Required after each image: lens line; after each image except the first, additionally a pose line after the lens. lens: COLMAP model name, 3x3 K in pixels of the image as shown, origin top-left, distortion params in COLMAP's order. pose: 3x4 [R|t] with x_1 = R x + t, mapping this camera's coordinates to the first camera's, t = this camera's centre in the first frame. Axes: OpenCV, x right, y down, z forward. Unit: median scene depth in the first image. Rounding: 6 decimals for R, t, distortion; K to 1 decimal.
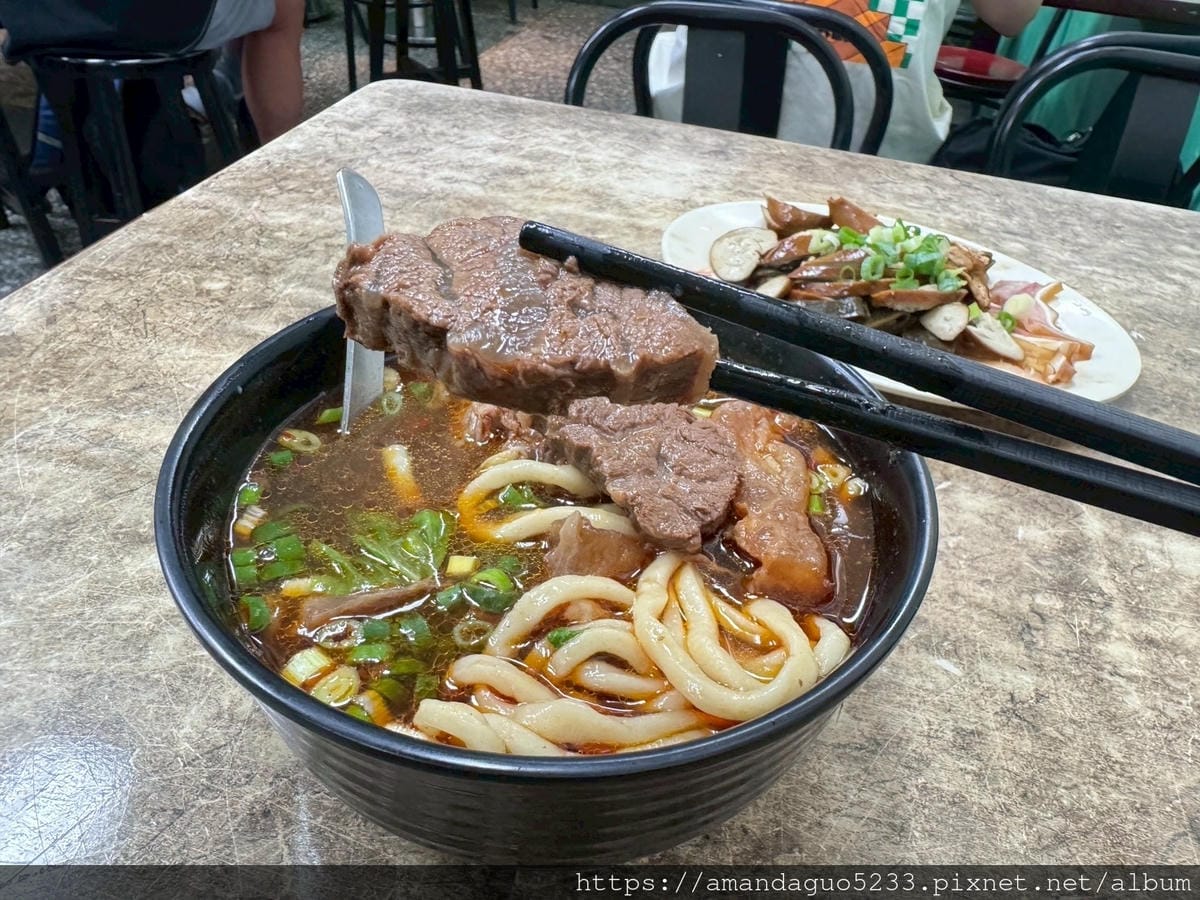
lens RADIAL K [[854.5, 0, 654.6], [0, 854.5, 446.0], [0, 0, 1]] dist [-0.004786, 0.003195]
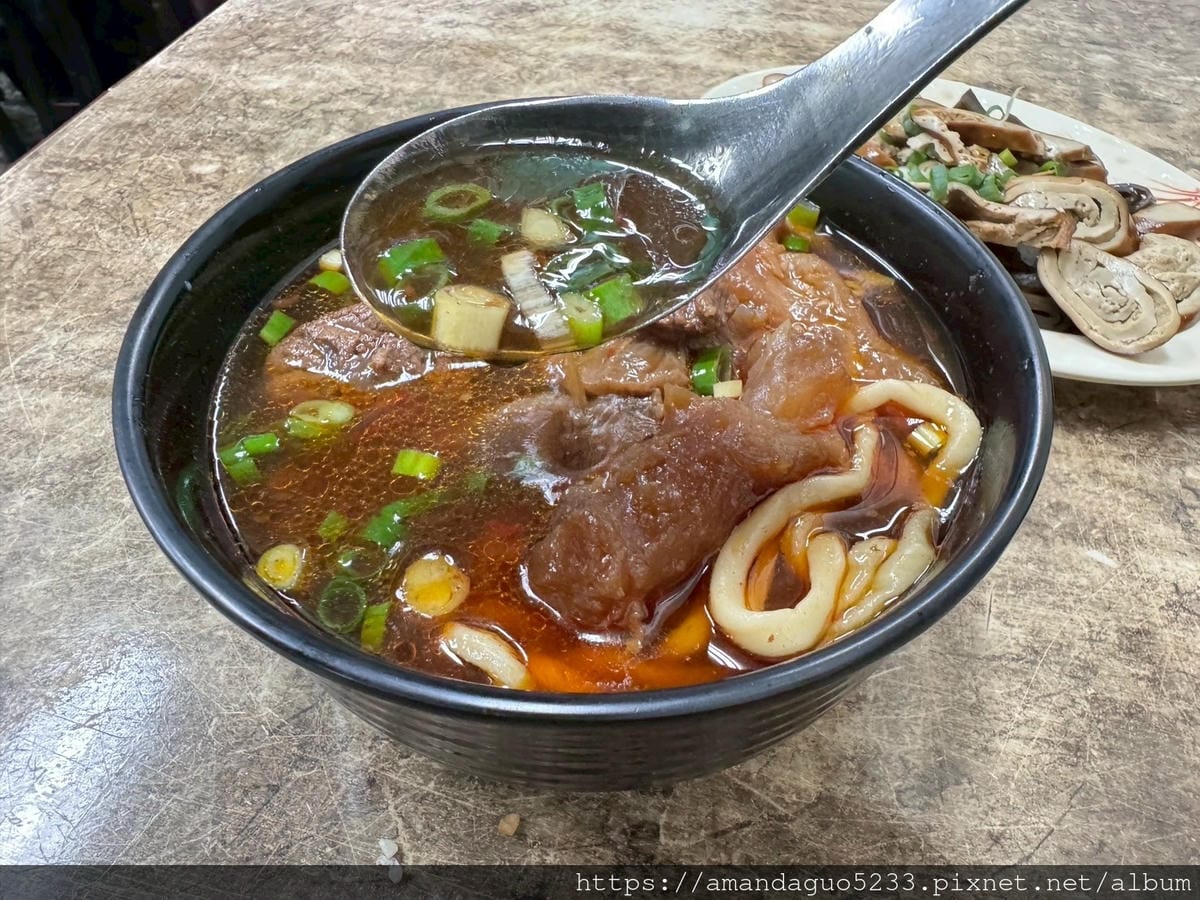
lens RADIAL K [[852.9, 0, 654.4], [0, 852.9, 451.7], [0, 0, 1]] dist [-0.003538, 0.002095]
pose [[0.997794, -0.065301, -0.011995, -0.083618], [0.066388, 0.983681, 0.167225, -0.024062], [0.000879, -0.167652, 0.985846, 0.120125]]
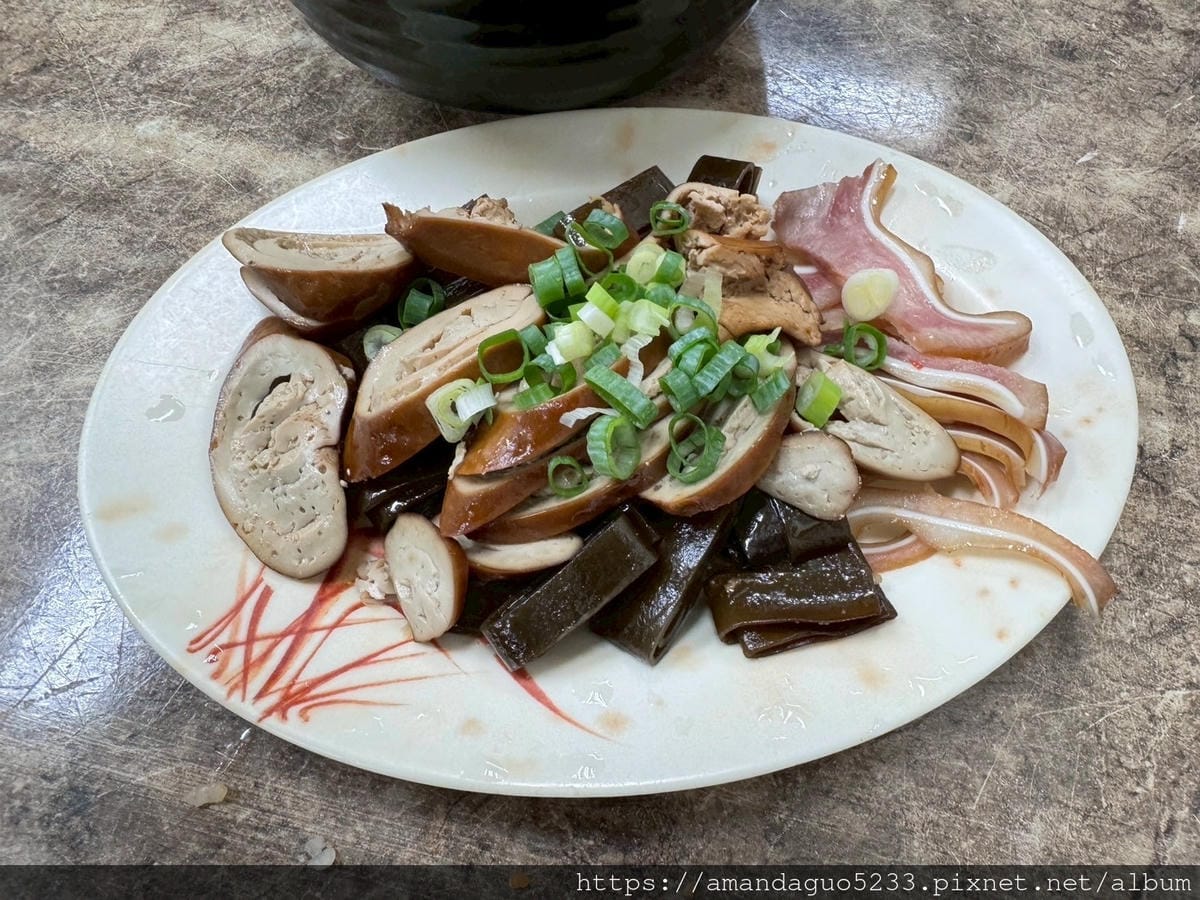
lens RADIAL K [[854.5, 0, 694.3], [0, 854.5, 448.0], [0, 0, 1]] dist [-0.004786, 0.003195]
pose [[0.997822, -0.020339, -0.062757, 0.030873], [0.045676, 0.899393, 0.434748, -0.071124], [0.047601, -0.436667, 0.898363, 0.191264]]
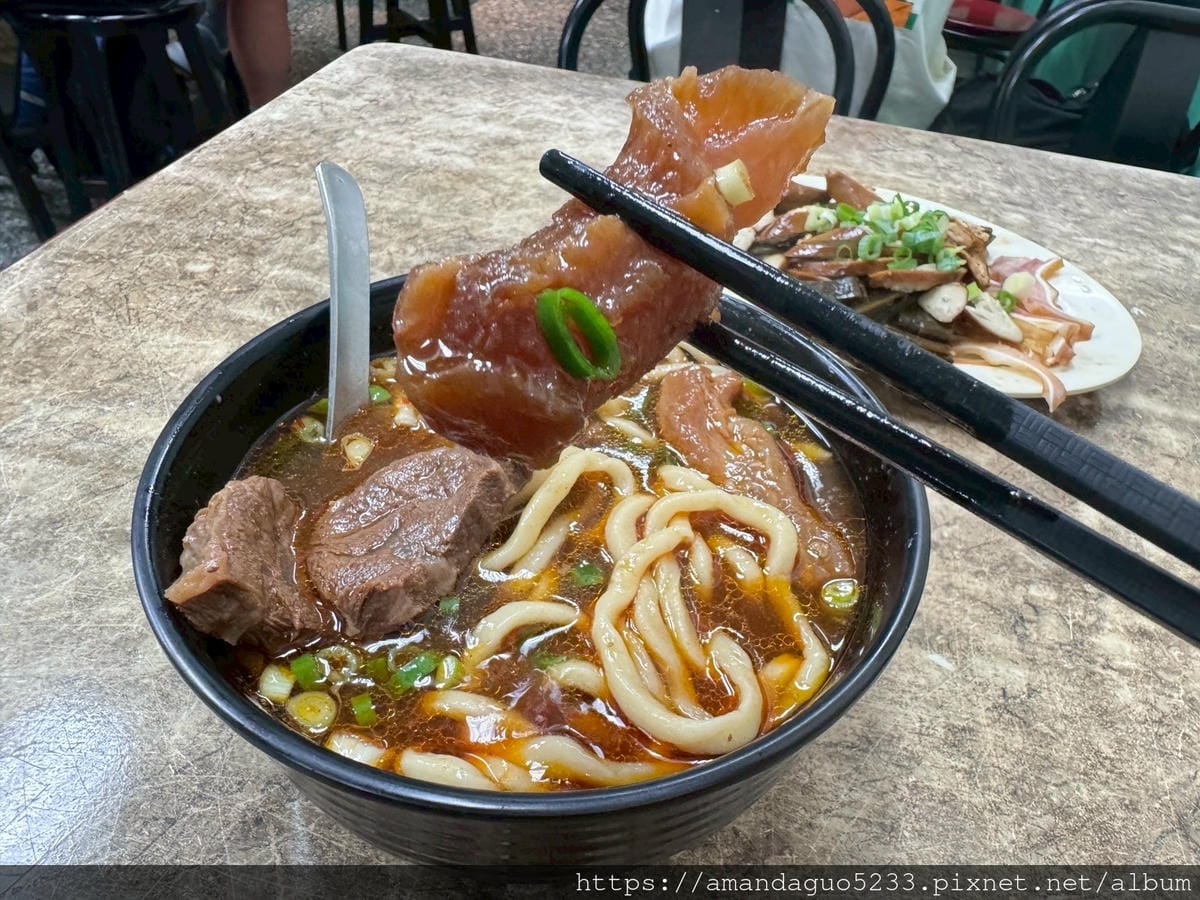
lens RADIAL K [[854.5, 0, 657.1], [0, 854.5, 446.6], [0, 0, 1]] dist [-0.004786, 0.003195]
pose [[0.999981, -0.005580, 0.002608, 0.008738], [0.005441, 0.998708, 0.050515, -0.037444], [-0.002886, -0.050500, 0.998720, 0.012689]]
